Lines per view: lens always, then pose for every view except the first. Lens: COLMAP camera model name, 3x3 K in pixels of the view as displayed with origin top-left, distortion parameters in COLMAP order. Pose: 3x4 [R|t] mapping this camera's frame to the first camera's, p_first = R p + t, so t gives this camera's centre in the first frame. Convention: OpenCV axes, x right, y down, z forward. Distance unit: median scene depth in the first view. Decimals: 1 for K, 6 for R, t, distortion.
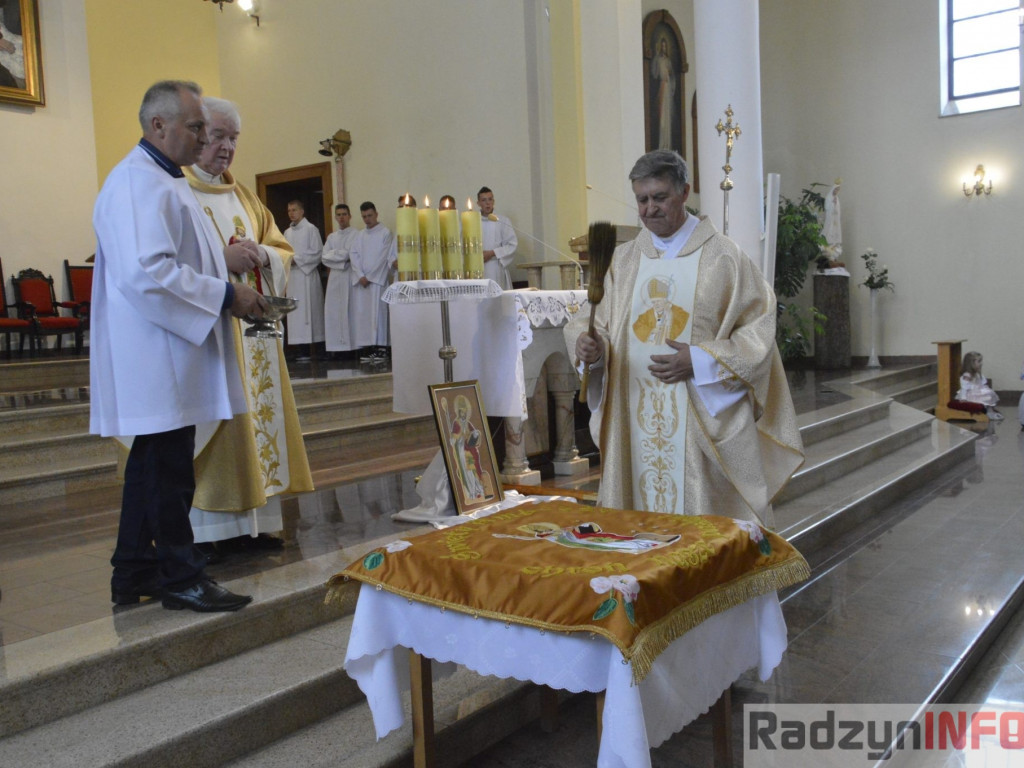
lens RADIAL K [[1023.3, 0, 508.7], [0, 1023.3, 388.0], [0, 0, 1]] dist [0.028672, 0.000000]
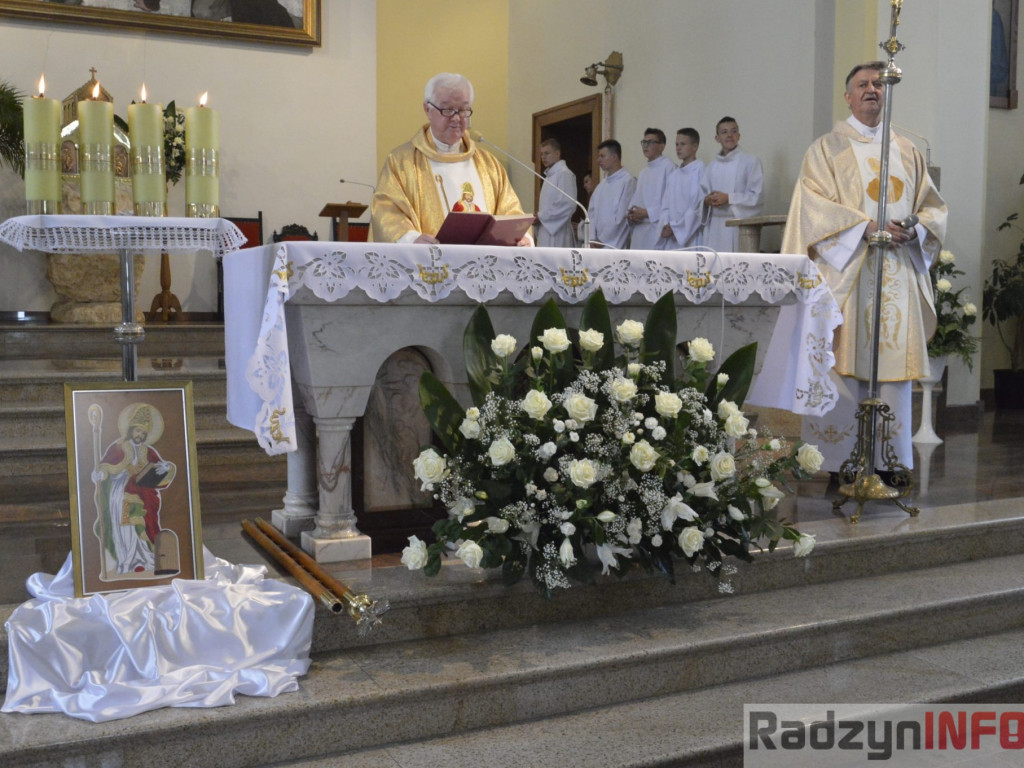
lens RADIAL K [[1110.9, 0, 594.2], [0, 1110.9, 386.0], [0, 0, 1]] dist [-0.020640, 0.000000]
pose [[0.884691, 0.081803, -0.458945, 0.453537], [-0.077600, 0.996590, 0.028047, -0.039149], [0.459674, 0.010801, 0.888022, 0.476655]]
